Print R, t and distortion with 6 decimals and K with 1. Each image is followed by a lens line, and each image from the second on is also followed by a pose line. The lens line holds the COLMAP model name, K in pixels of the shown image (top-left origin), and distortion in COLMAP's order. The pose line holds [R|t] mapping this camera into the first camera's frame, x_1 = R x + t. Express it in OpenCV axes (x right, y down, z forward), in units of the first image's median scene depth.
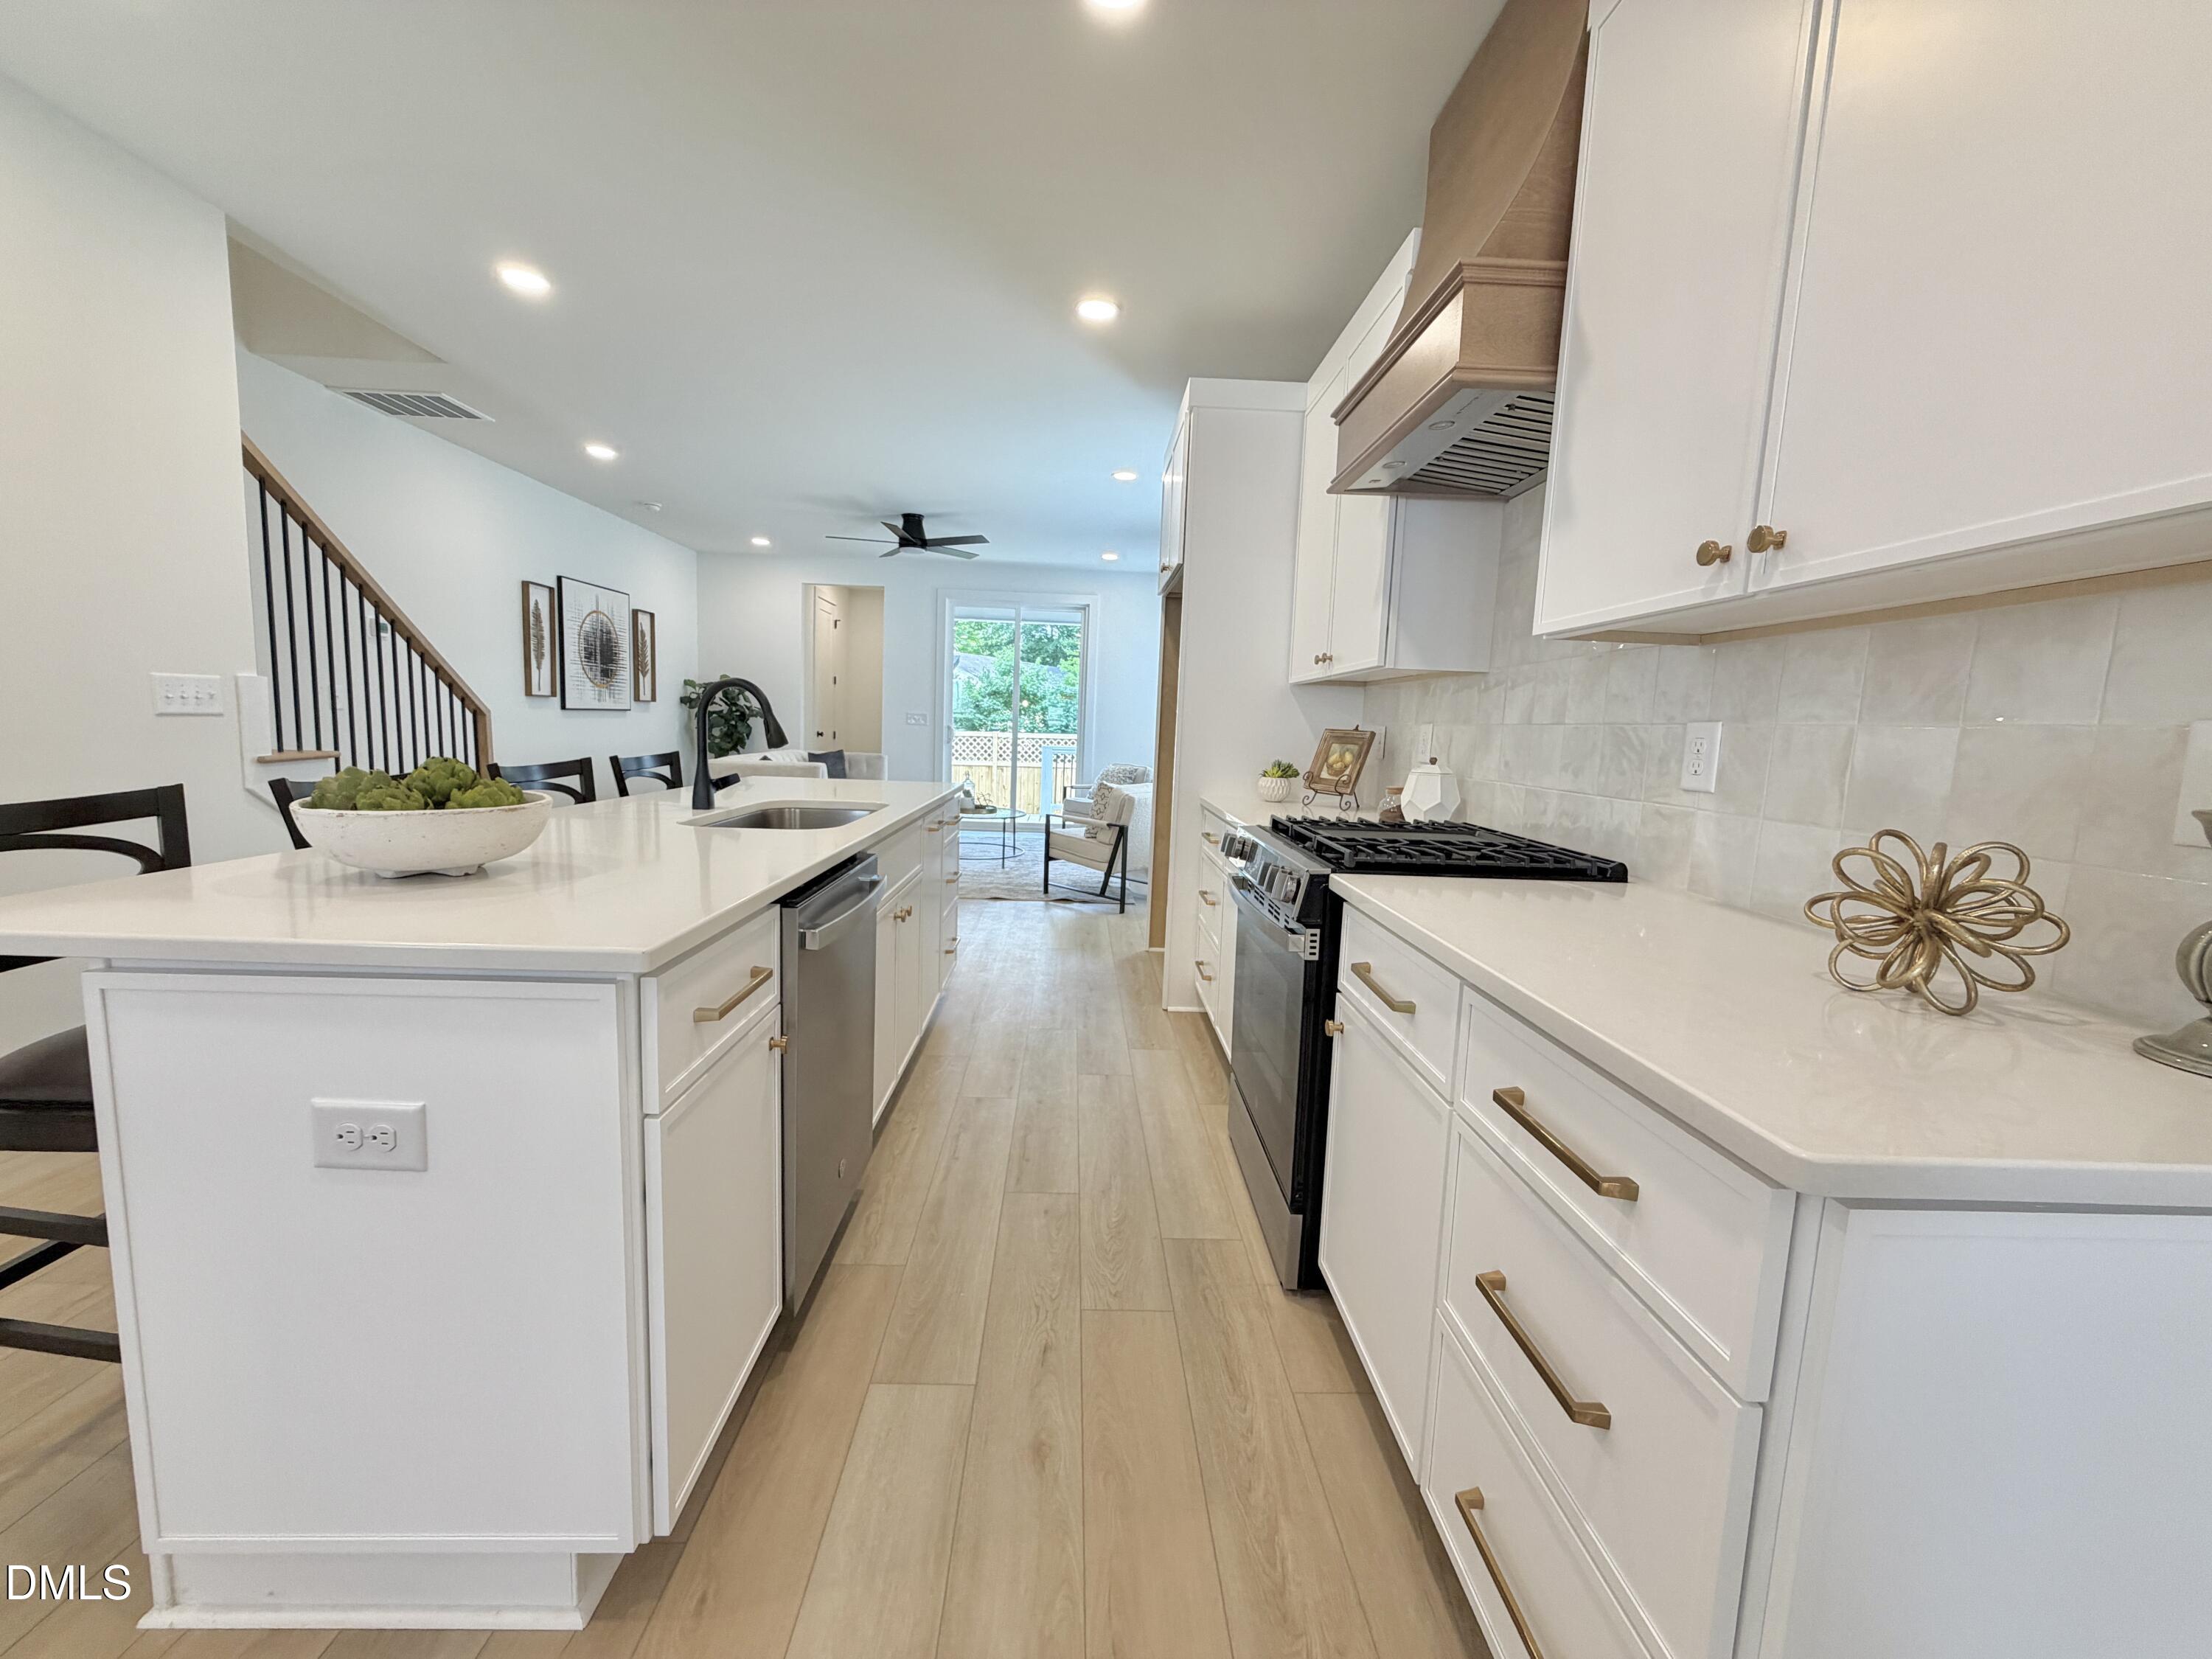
lens RADIAL K [[880.9, 0, 1097.8], [0, 880.9, 832.3], [0, 0, 1]] dist [-0.000330, 0.000082]
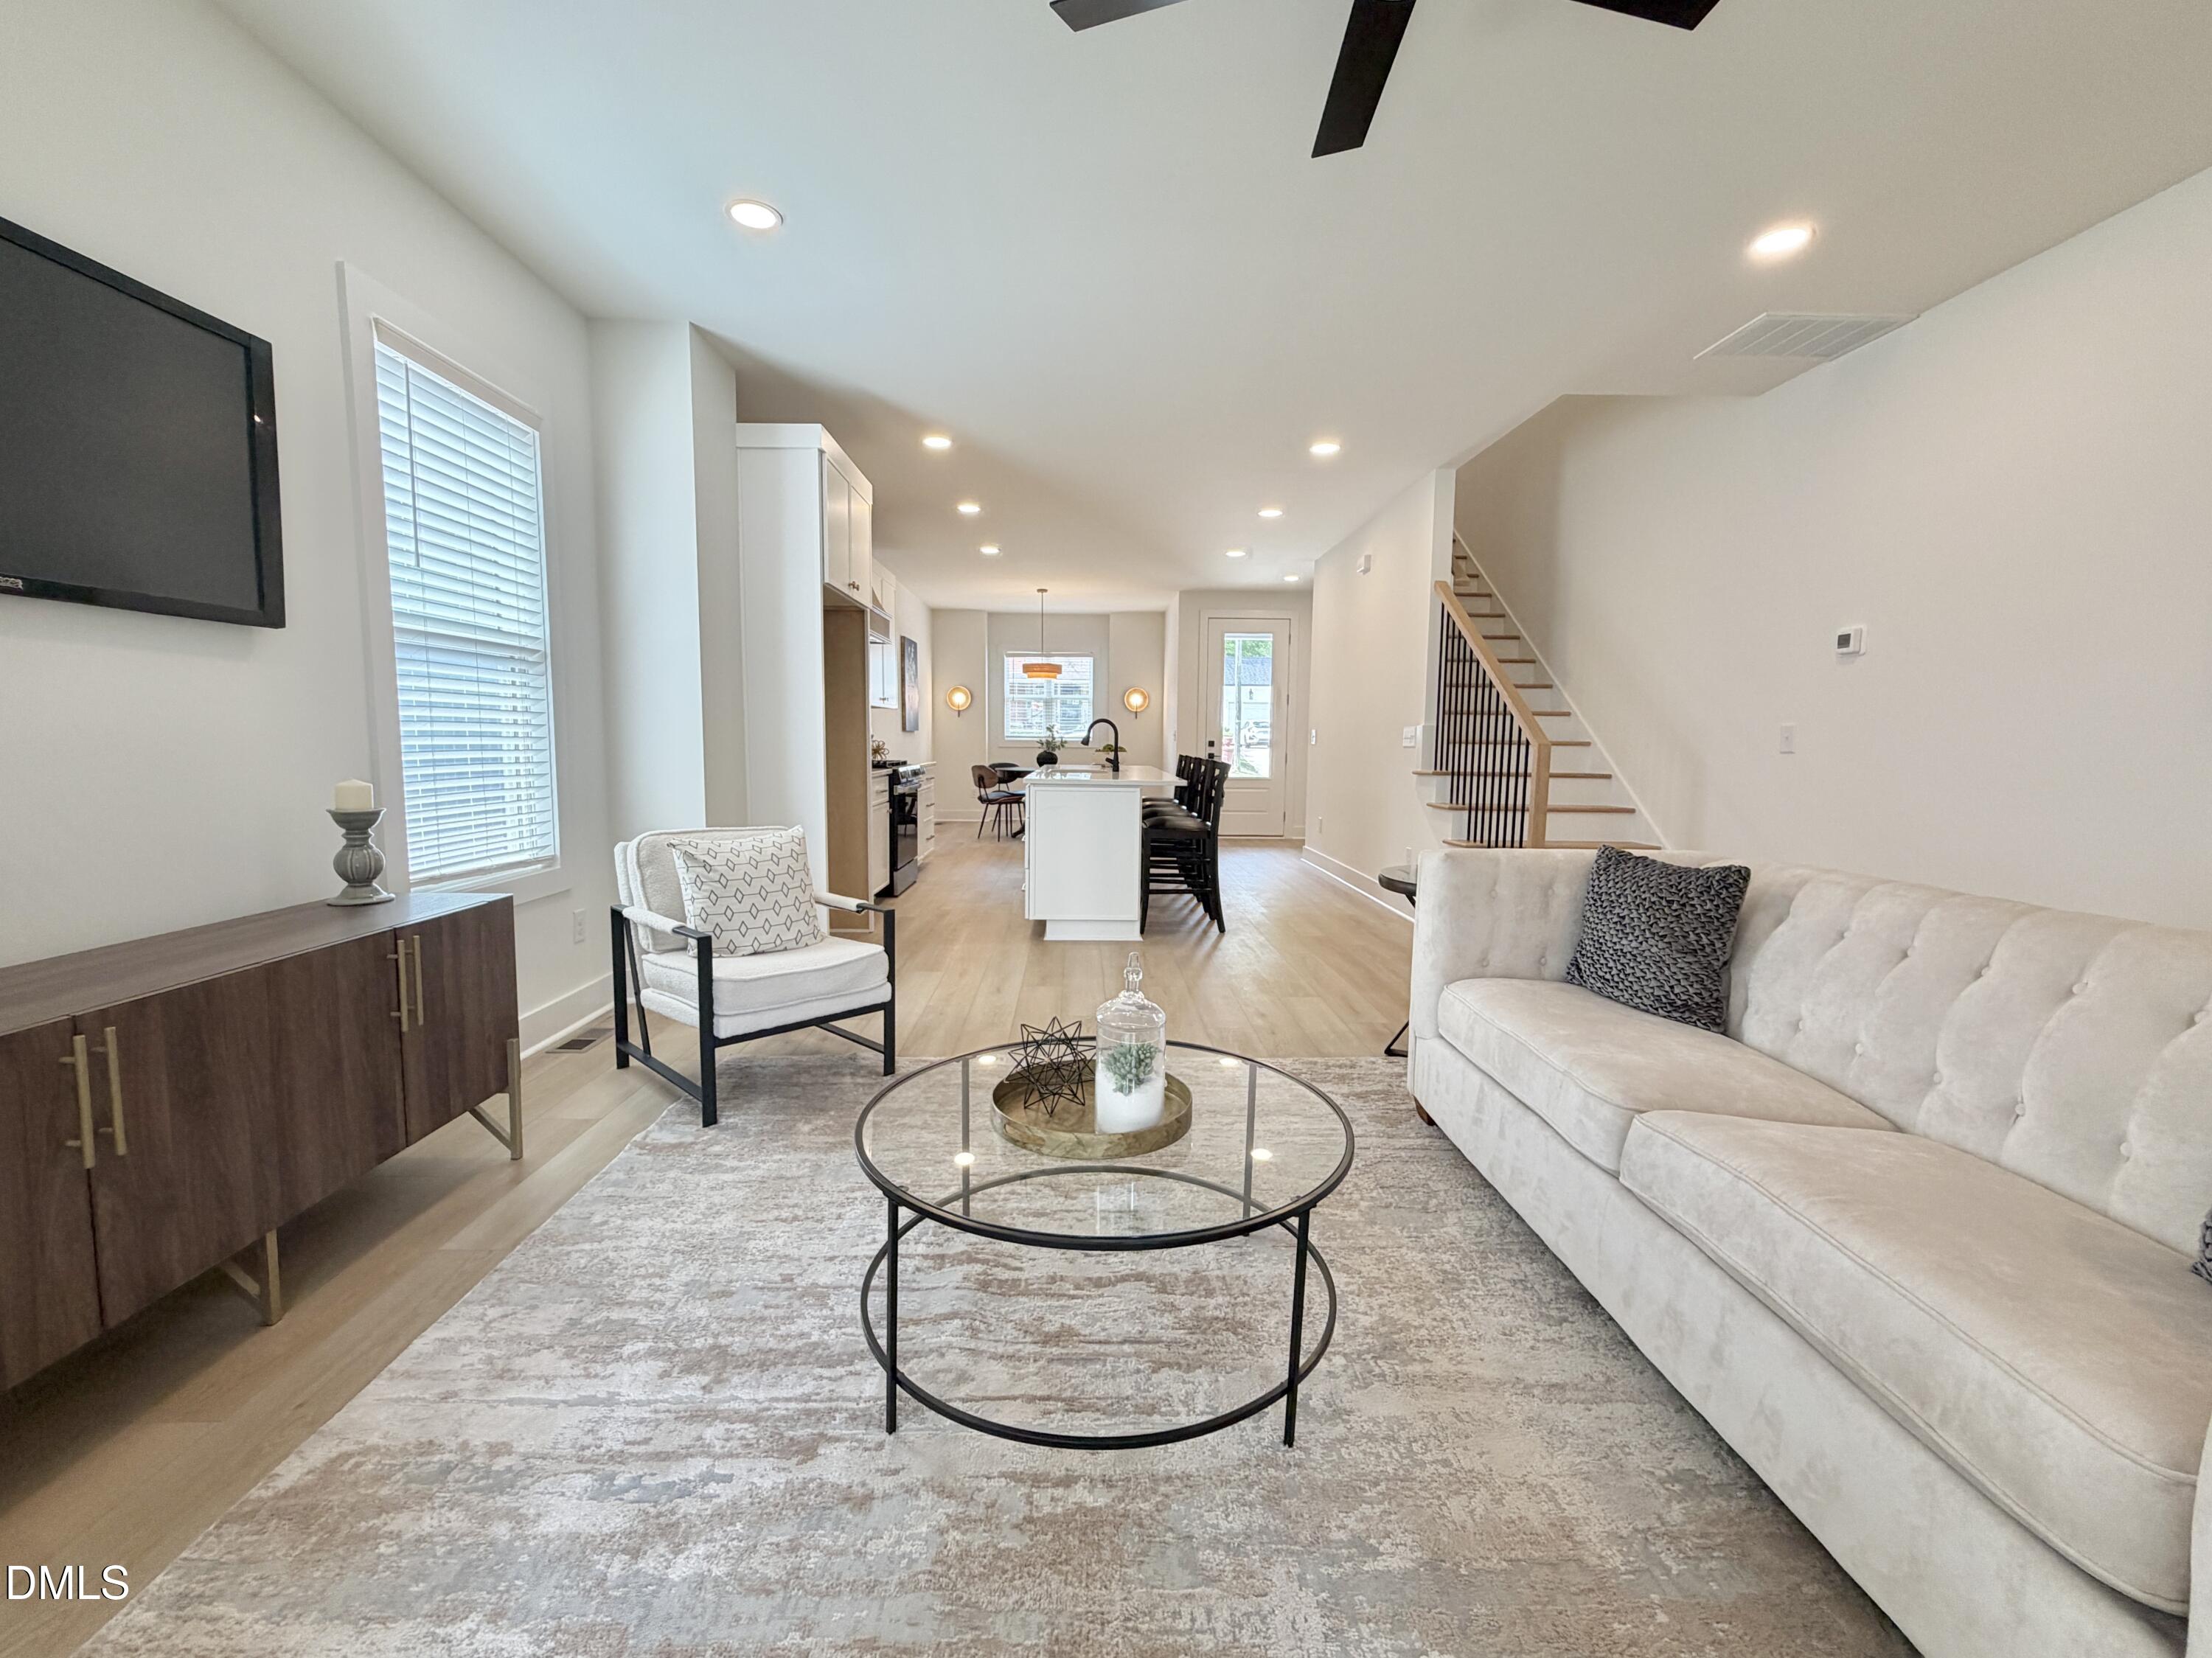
lens RADIAL K [[932.9, 0, 1095.8], [0, 932.9, 829.3], [0, 0, 1]] dist [0.001391, -0.000416]
pose [[-0.998724, -0.050269, 0.004849, -0.152861], [-0.048000, 0.974710, 0.218256, -0.162532], [-0.015698, 0.217744, -0.975880, 1.337392]]
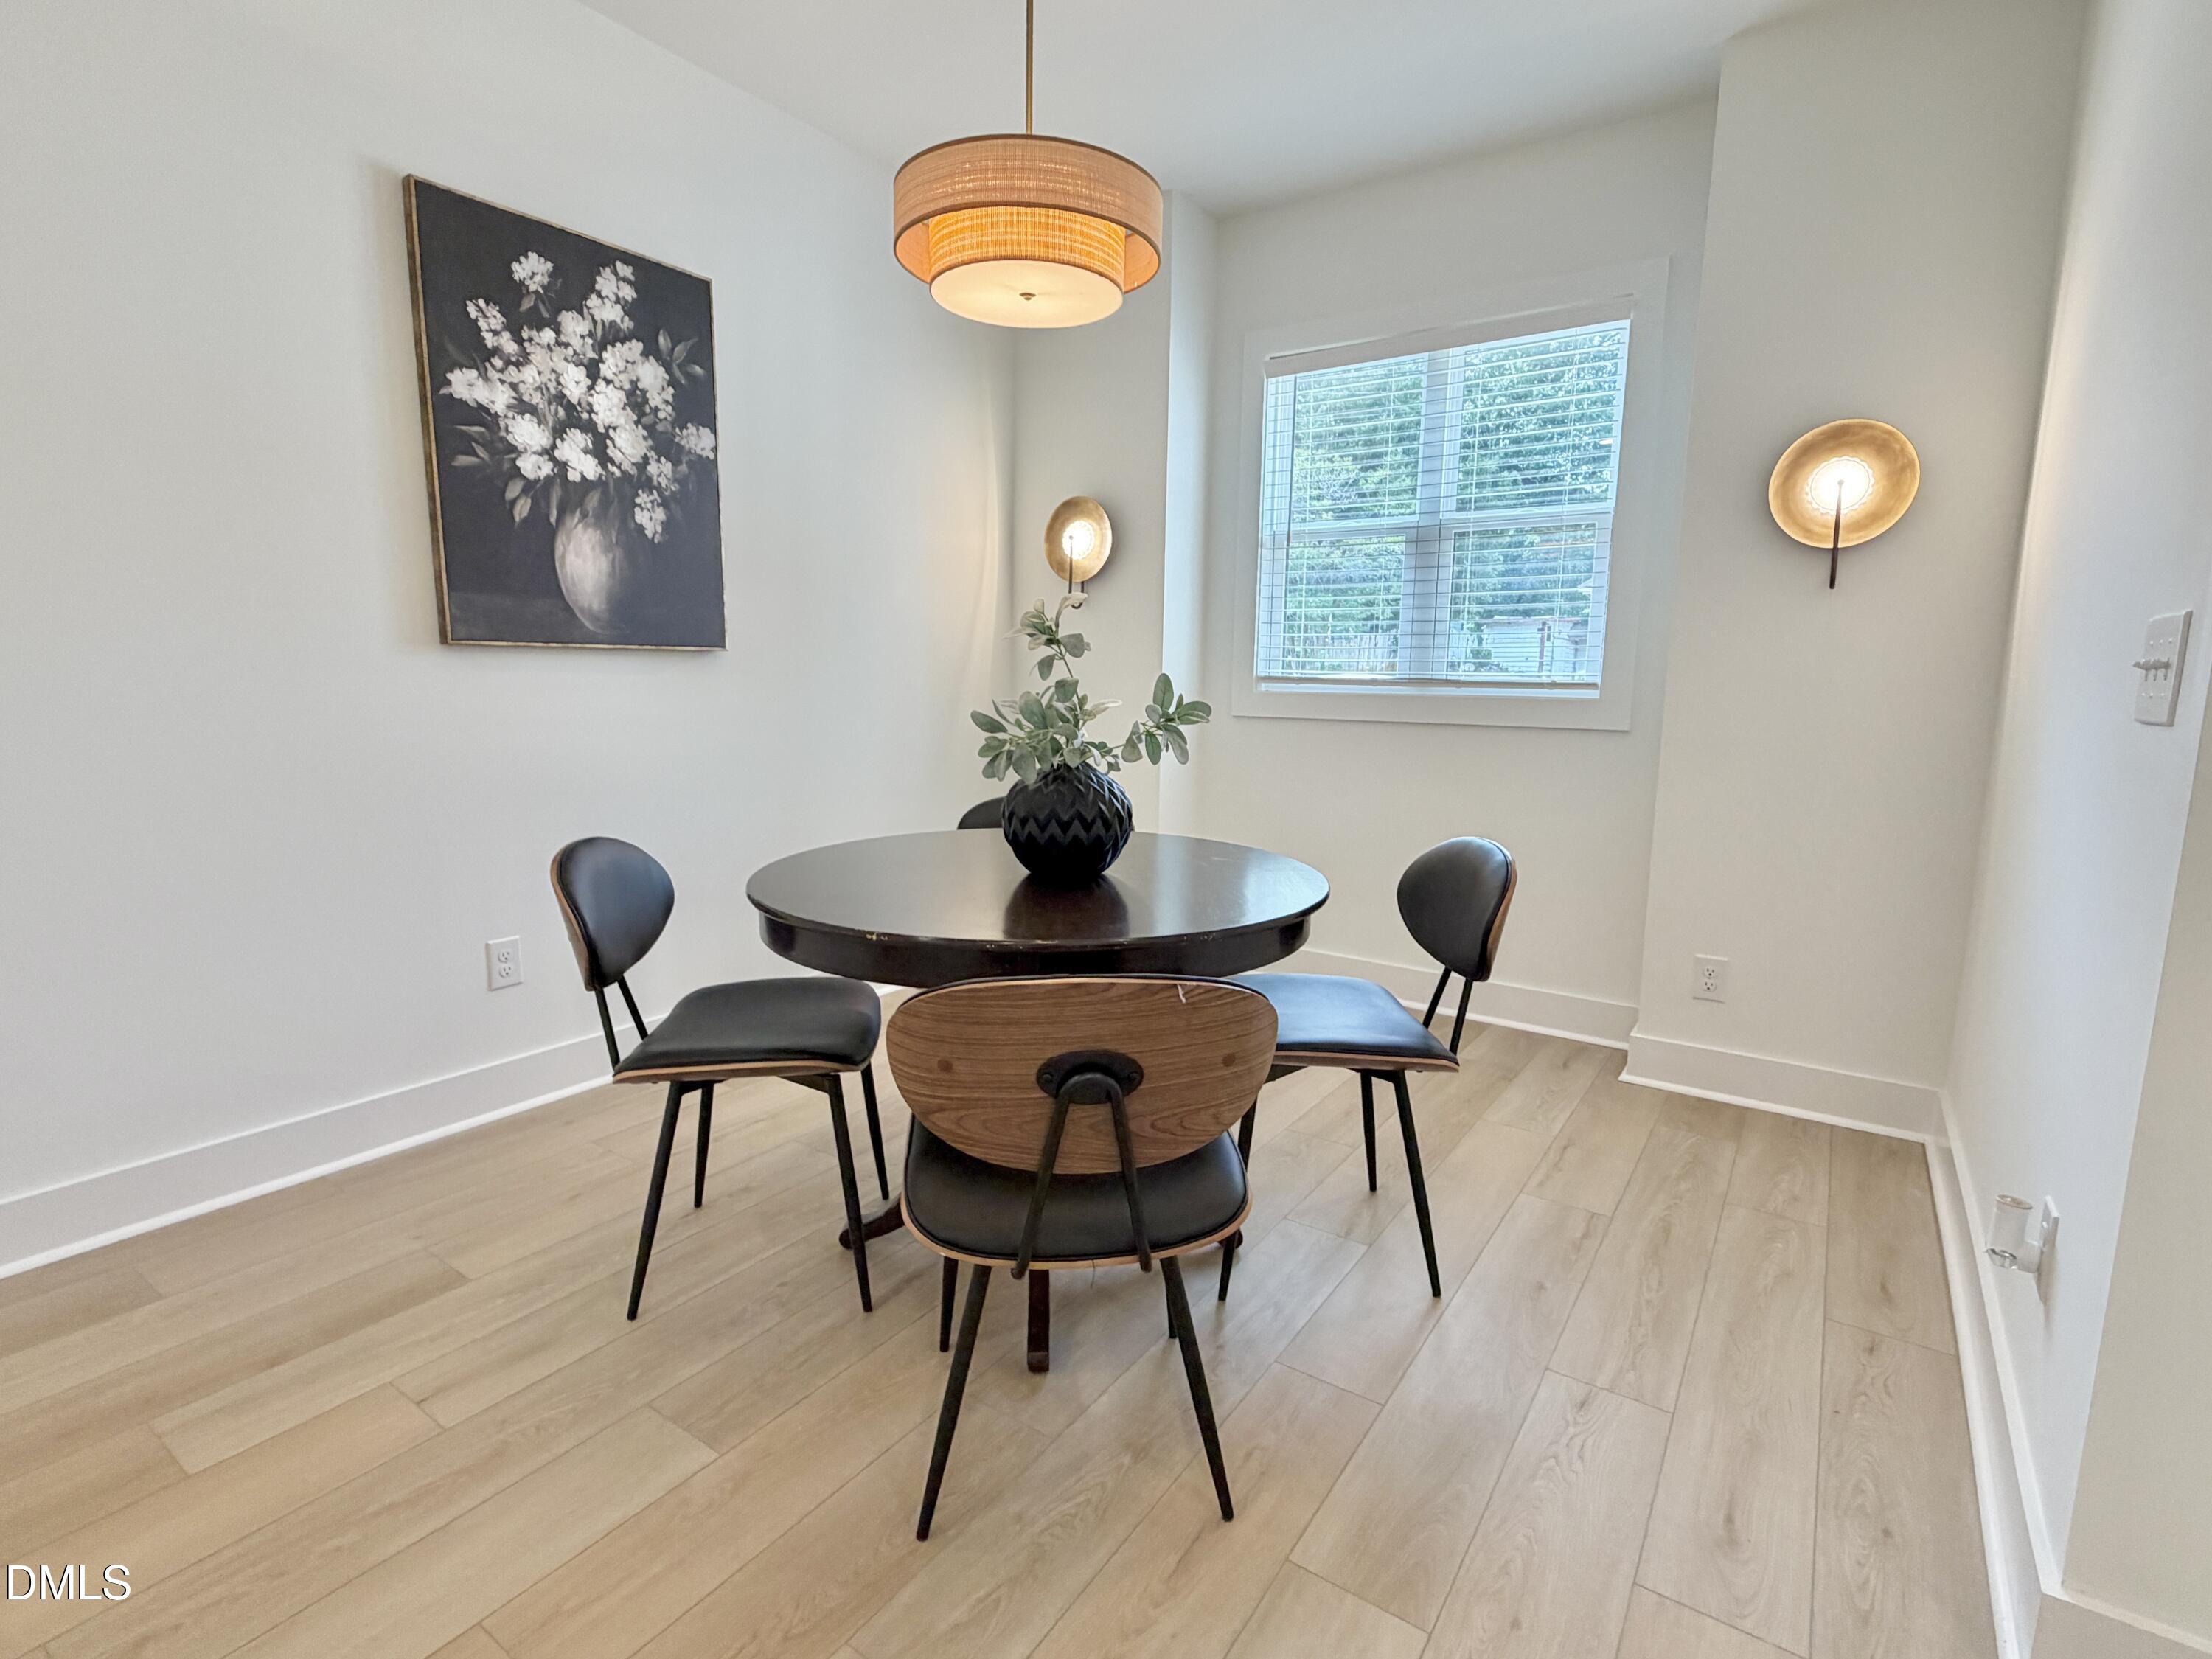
lens RADIAL K [[1066.6, 0, 1100.2], [0, 1066.6, 835.7], [0, 0, 1]] dist [-0.001789, -0.000234]
pose [[-0.805142, -0.138044, 0.576793, -0.235991], [0.026233, 0.963294, 0.267164, -0.000482], [-0.592502, 0.230237, -0.771967, -0.025320]]
